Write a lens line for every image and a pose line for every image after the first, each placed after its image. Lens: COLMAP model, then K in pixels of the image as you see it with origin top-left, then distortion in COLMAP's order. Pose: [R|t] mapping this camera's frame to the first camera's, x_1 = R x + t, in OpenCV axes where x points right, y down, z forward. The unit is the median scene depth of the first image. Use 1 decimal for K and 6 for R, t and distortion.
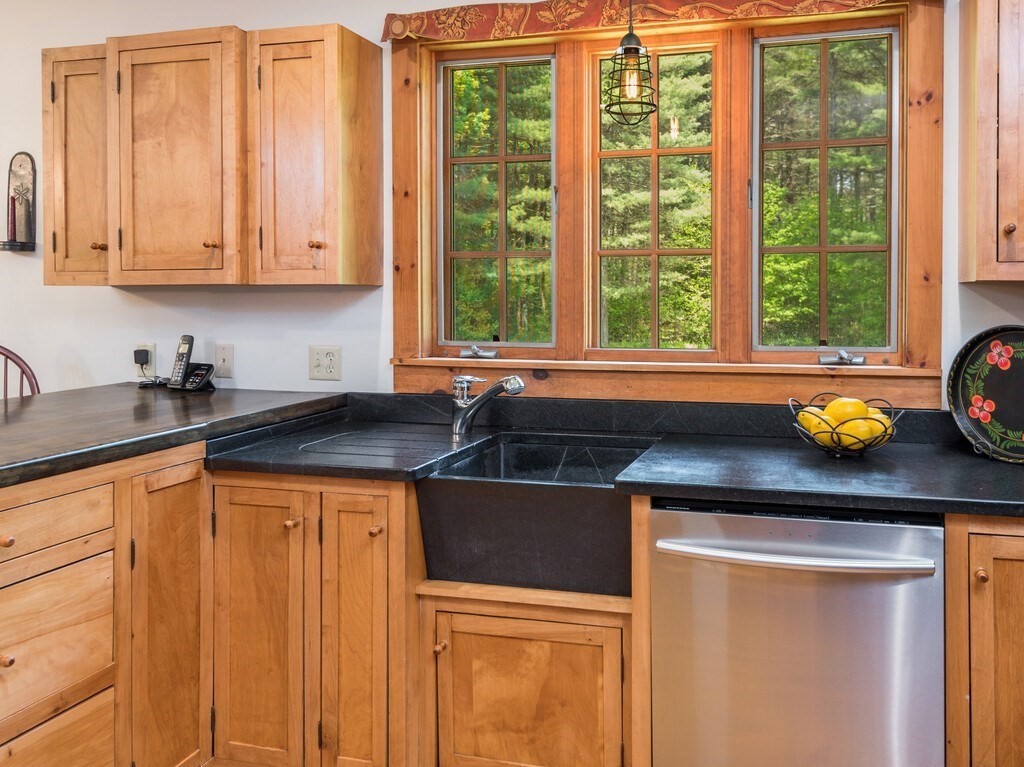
lens RADIAL K [[829.9, 0, 590.5], [0, 829.9, 321.0], [0, 0, 1]] dist [0.014553, -0.007505]
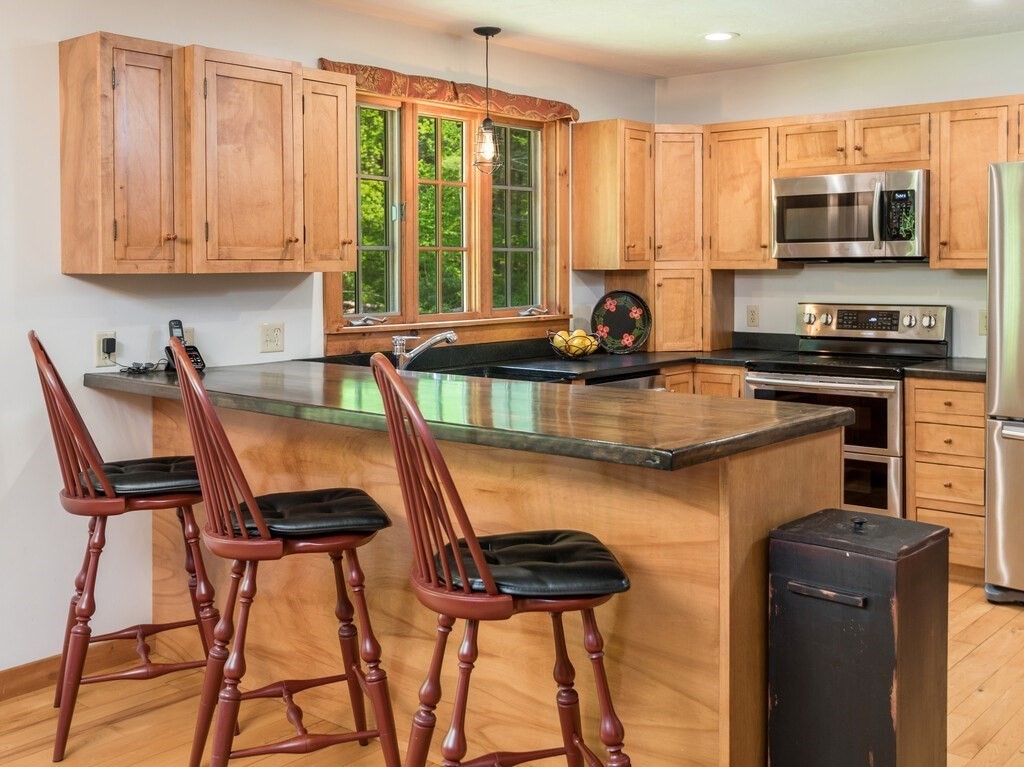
lens RADIAL K [[1086.6, 0, 540.5], [0, 1086.6, 321.1], [0, 0, 1]] dist [-0.014712, 0.000000]
pose [[0.417946, -0.046714, 0.907270, -1.698690], [0.030105, 0.998841, 0.037561, -0.021267], [-0.907973, 0.011615, 0.418868, 0.007938]]
